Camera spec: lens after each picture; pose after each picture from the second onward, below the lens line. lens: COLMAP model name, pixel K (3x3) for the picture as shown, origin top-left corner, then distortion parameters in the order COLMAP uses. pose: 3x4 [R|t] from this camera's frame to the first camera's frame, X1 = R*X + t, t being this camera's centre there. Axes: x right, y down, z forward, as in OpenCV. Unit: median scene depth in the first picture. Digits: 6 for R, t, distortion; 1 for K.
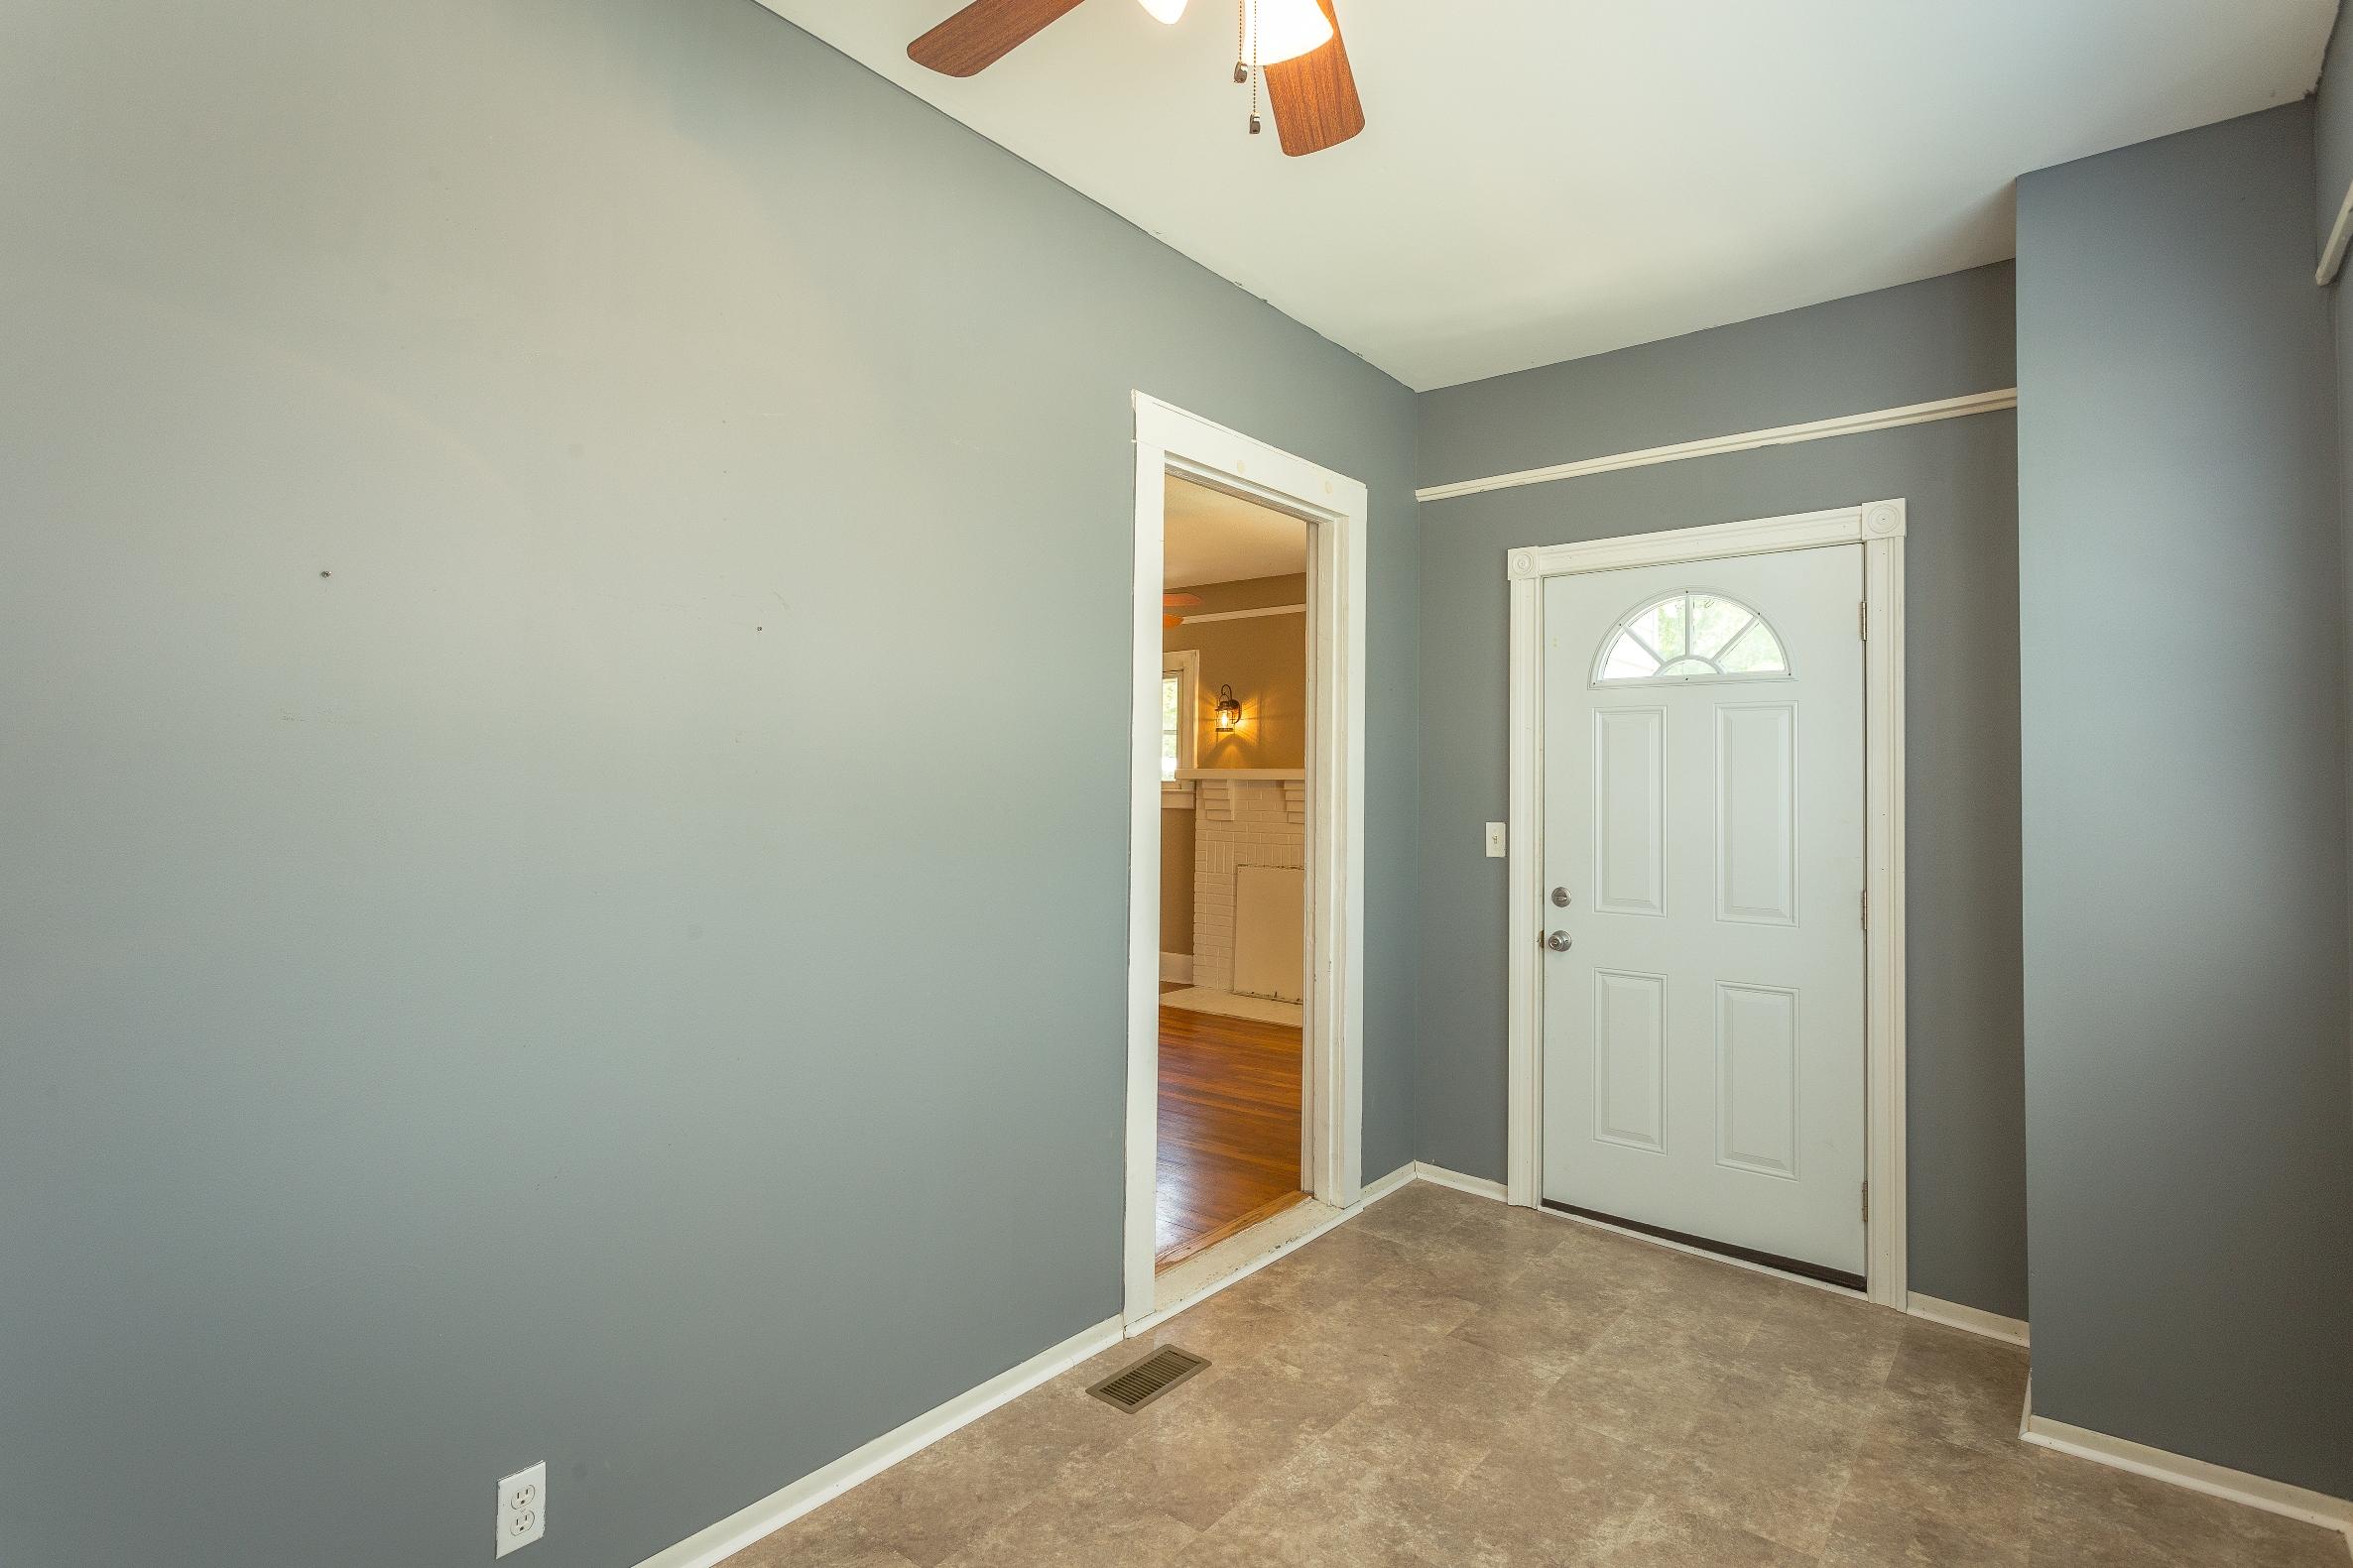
lens RADIAL K [[1156.8, 0, 1177.1], [0, 1156.8, 776.5], [0, 0, 1]] dist [-0.003064, 0.001336]
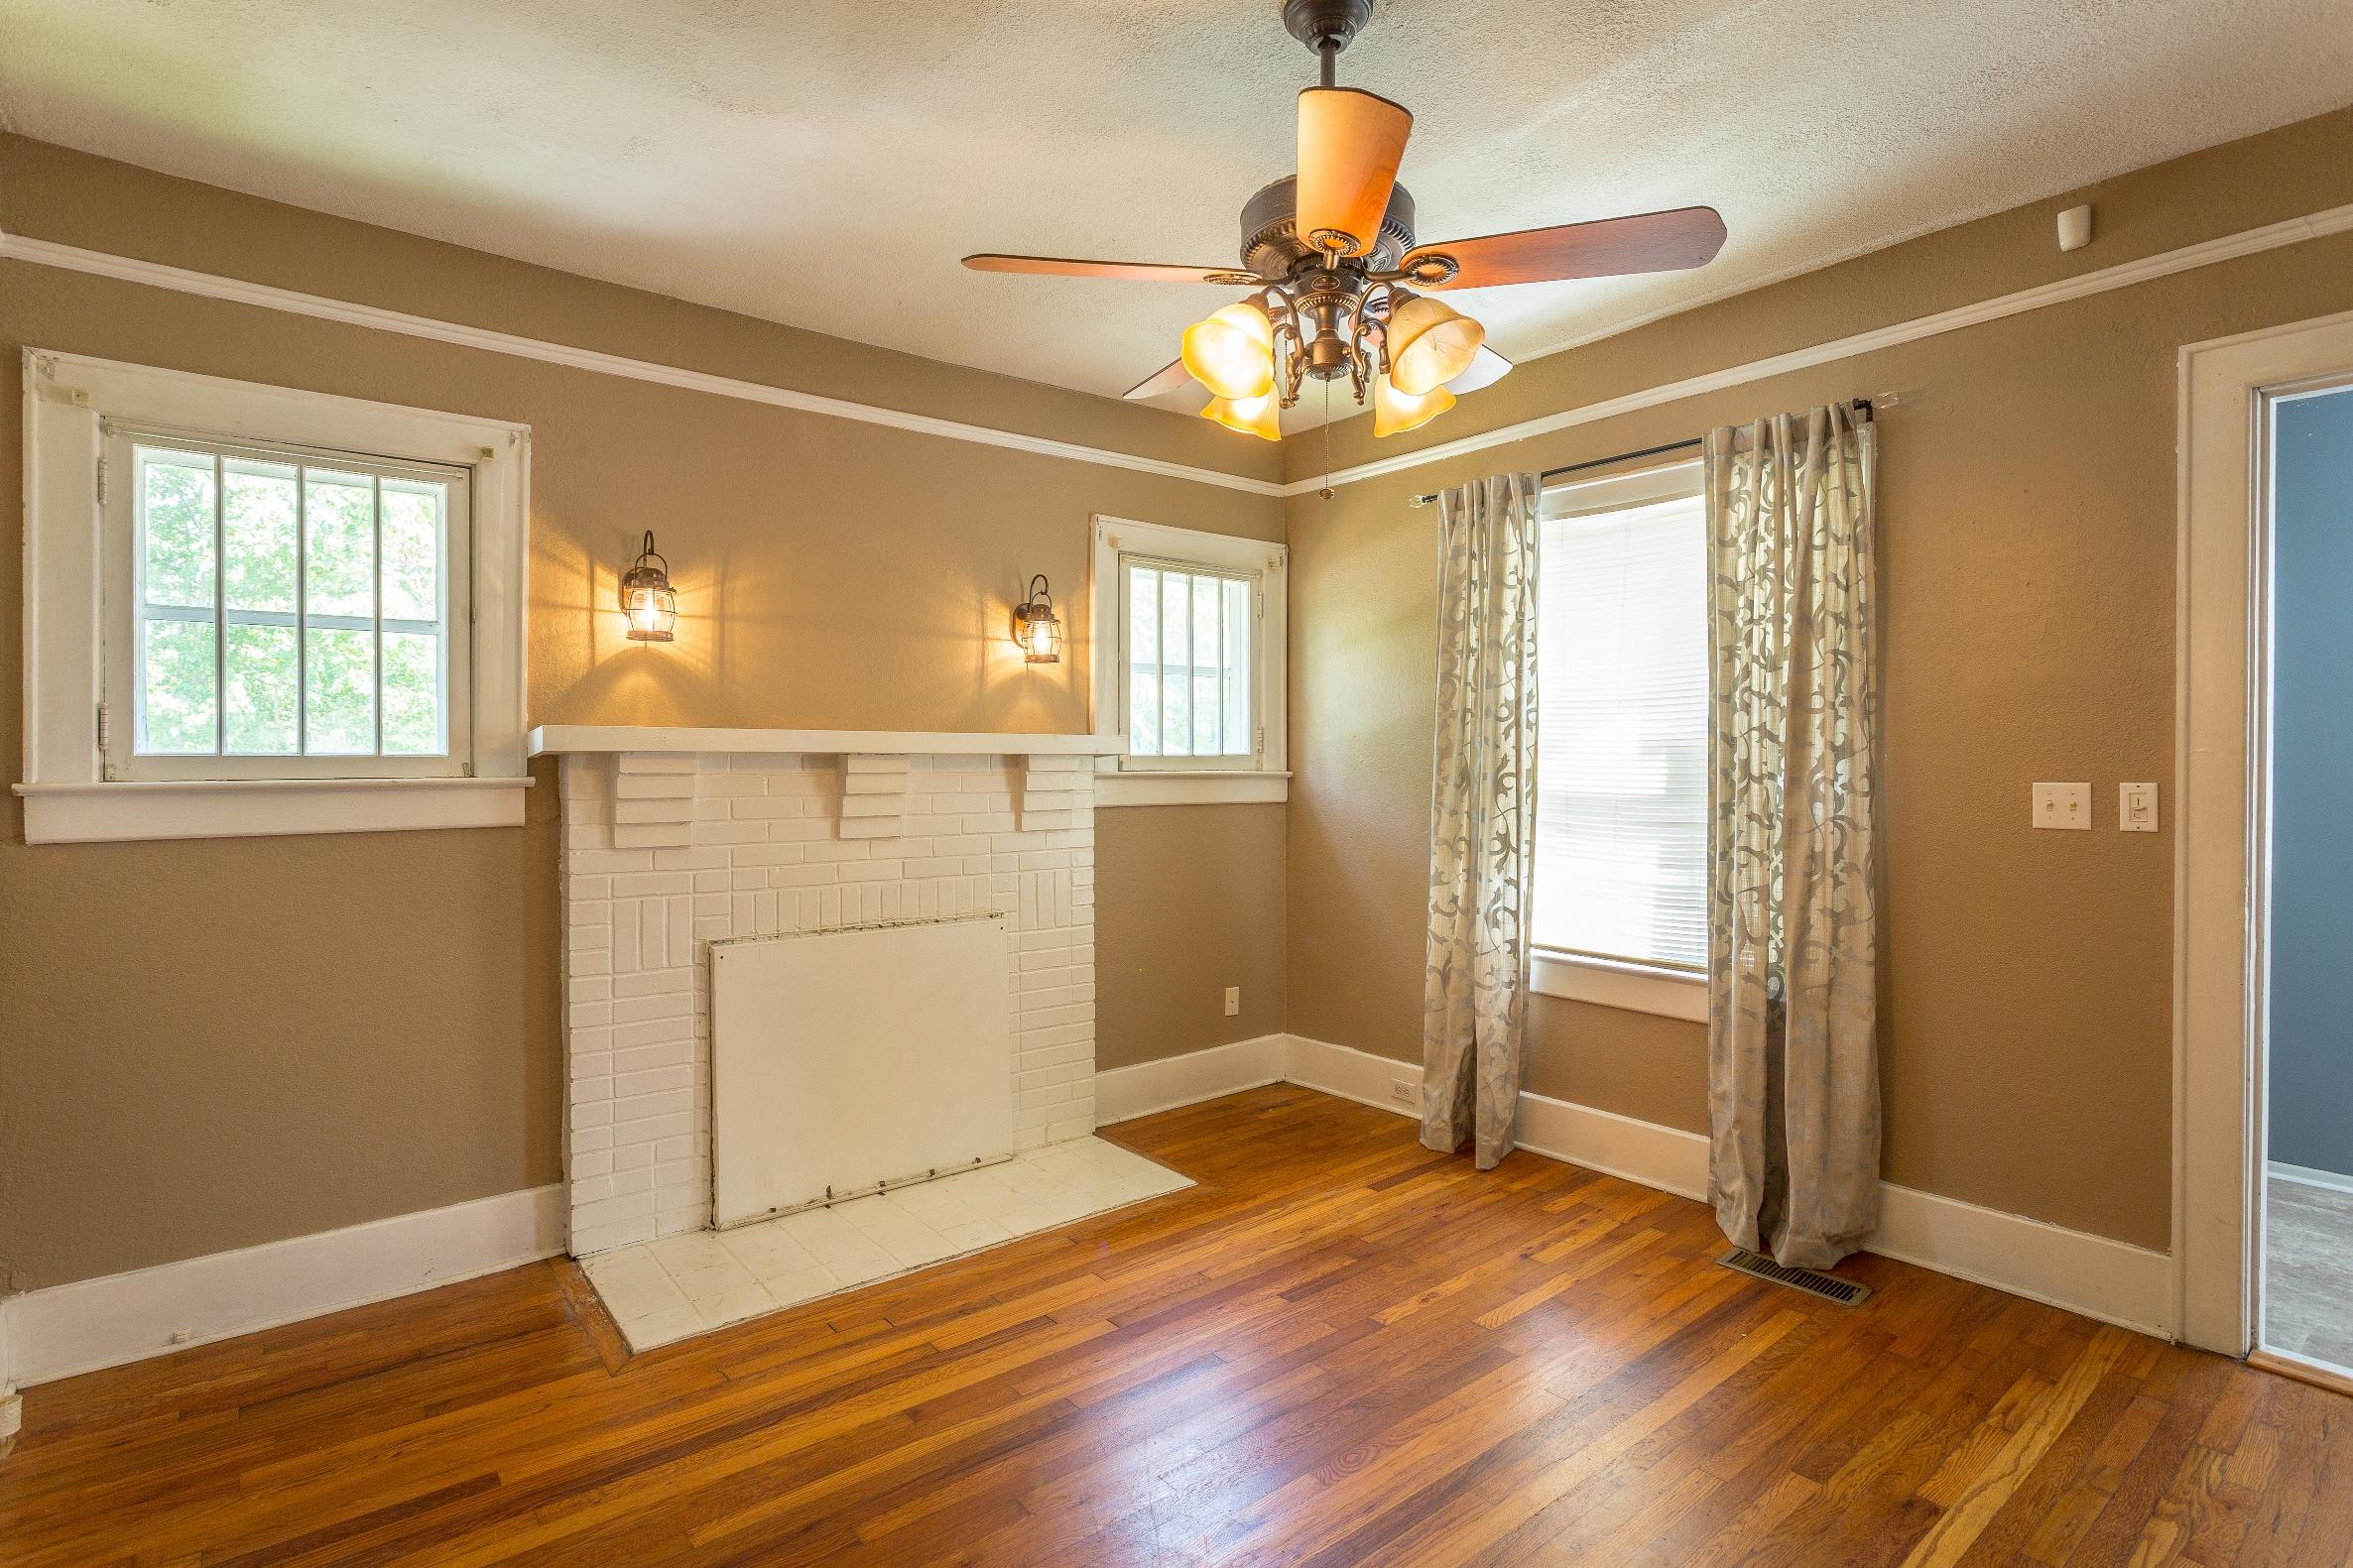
lens RADIAL K [[1159.5, 0, 1169.0], [0, 1159.5, 762.8], [0, 0, 1]] dist [-0.003223, 0.000216]
pose [[0.211692, -0.019644, 0.977139, -0.338598], [-0.012608, 0.999660, 0.022828, -0.005408], [-0.977255, -0.017152, 0.211372, 0.717053]]
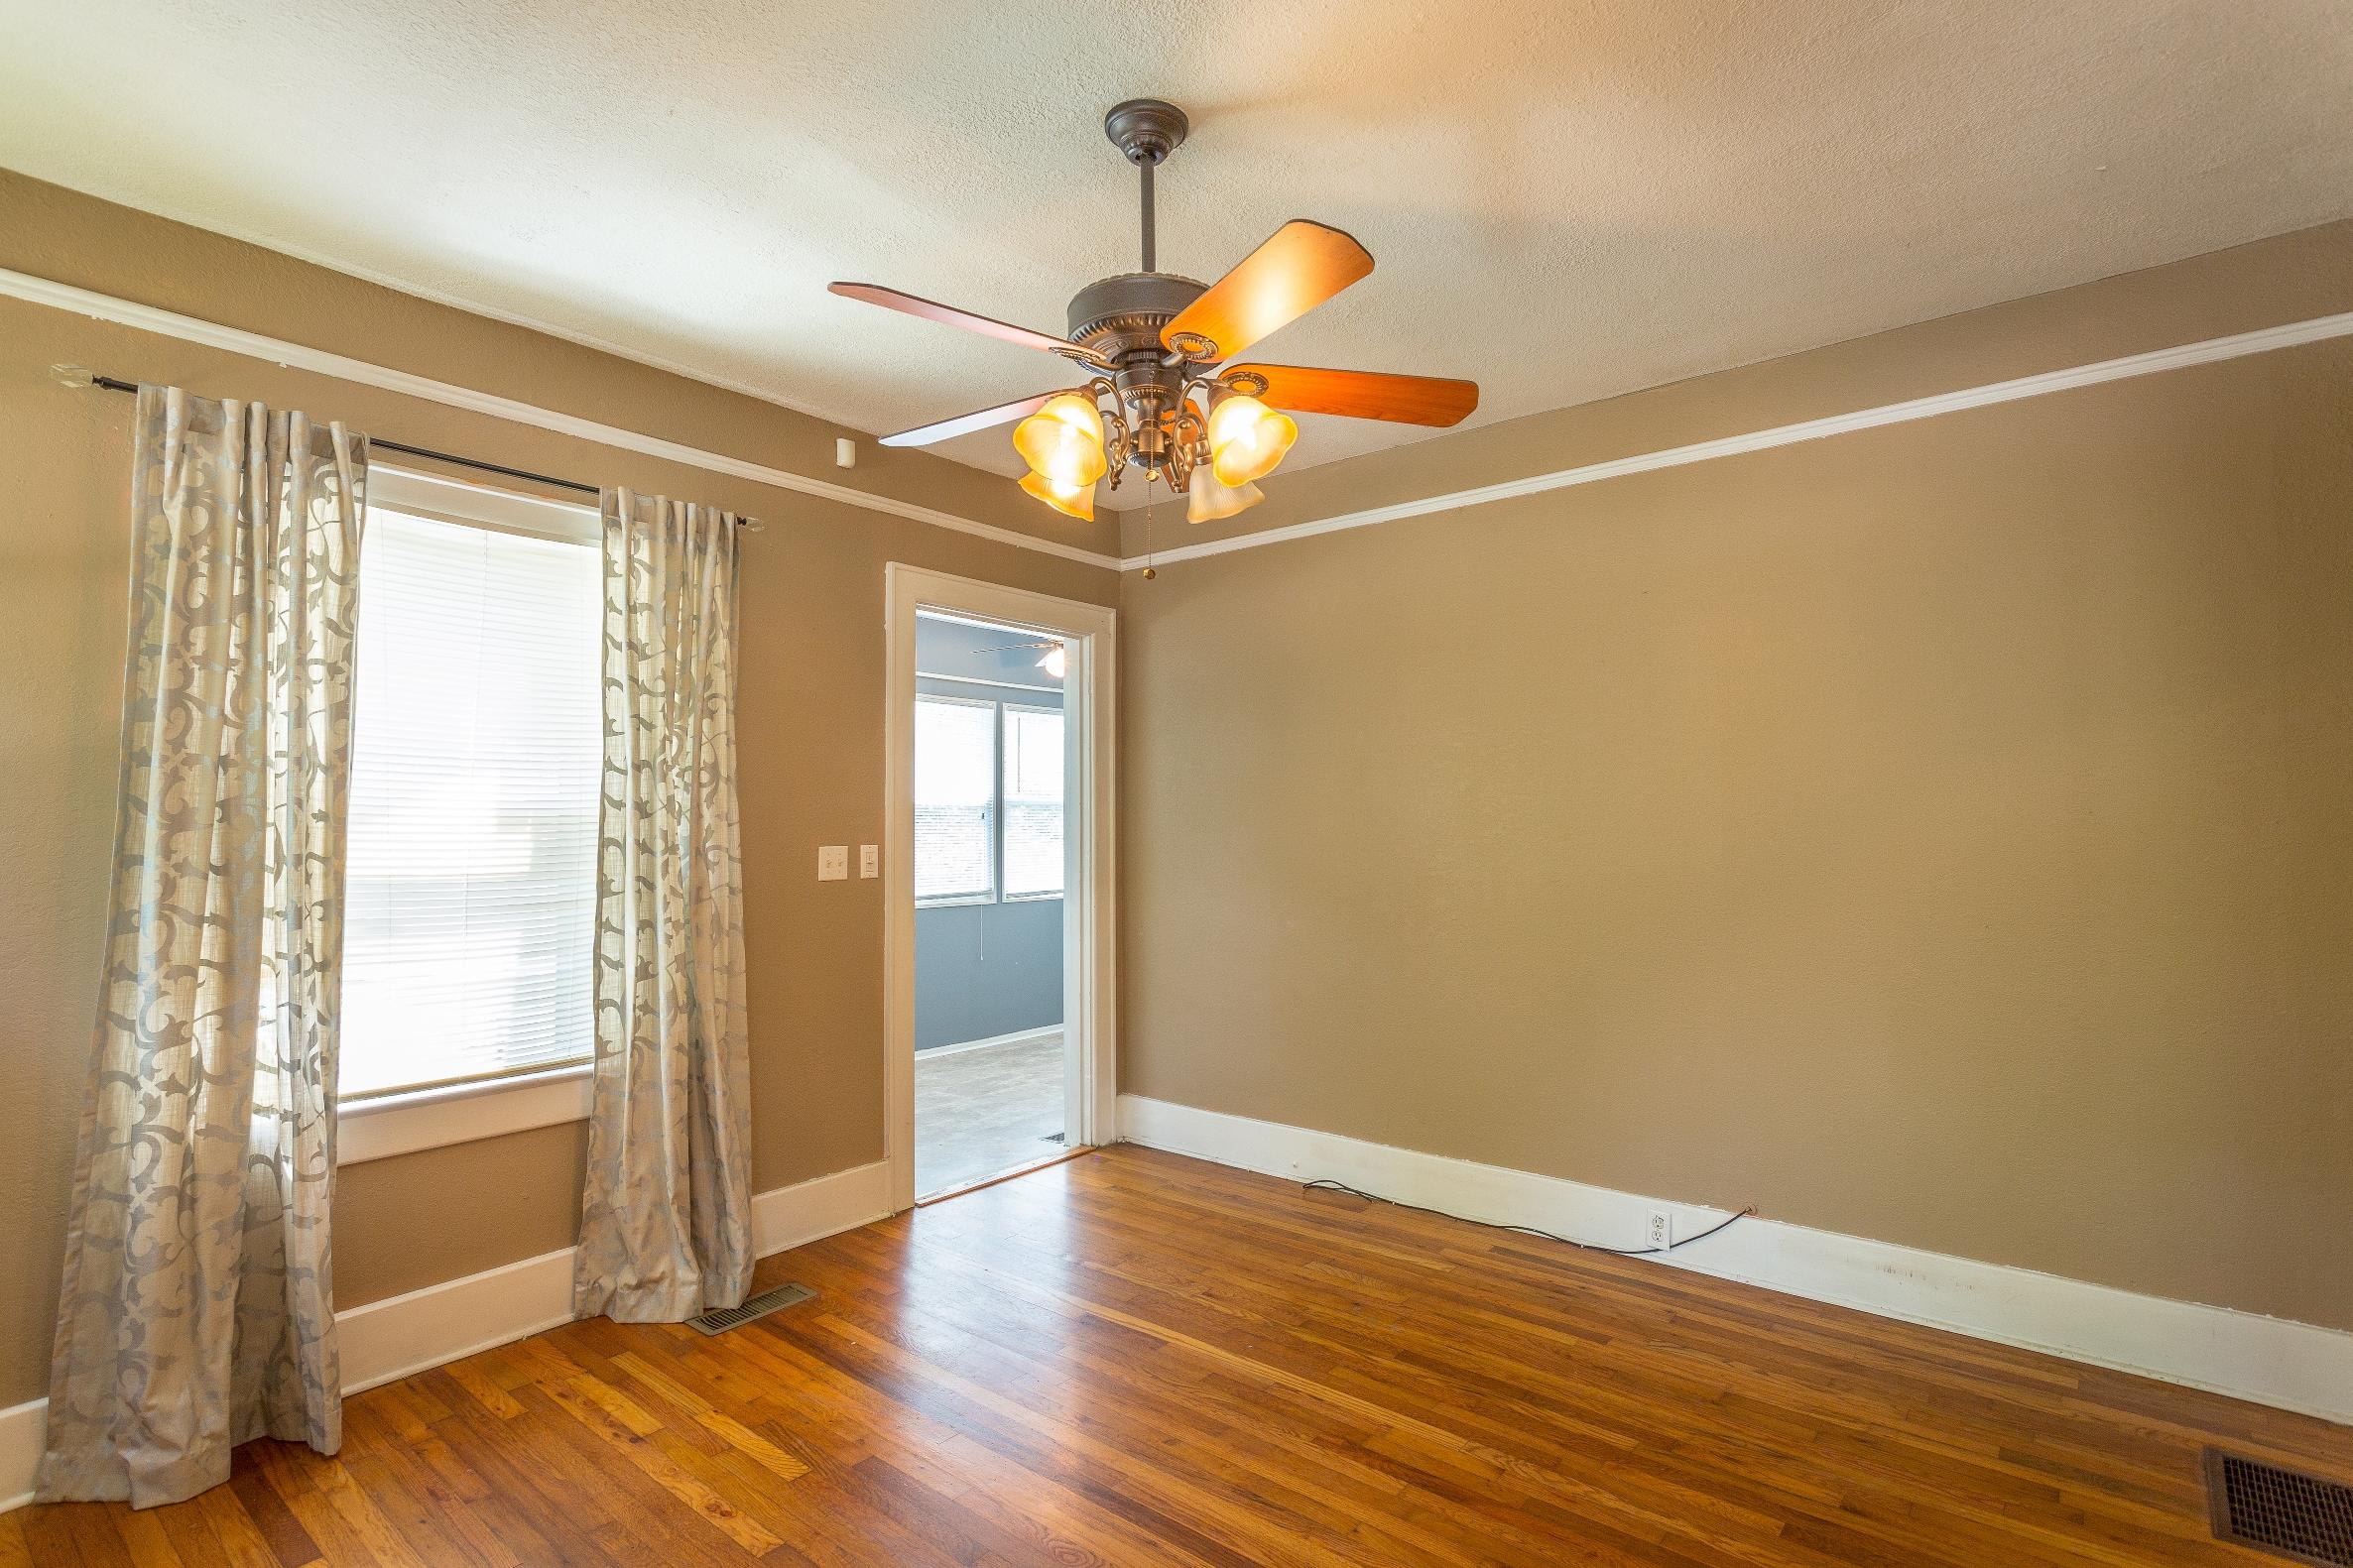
lens RADIAL K [[1156.8, 0, 1177.1], [0, 1156.8, 776.5], [0, 0, 1]] dist [-0.003064, 0.001336]
pose [[-0.999956, -0.009428, -0.000200, -0.066880], [-0.009399, 0.998122, -0.060525, 0.004456], [0.000770, -0.060520, -0.998167, 1.025093]]
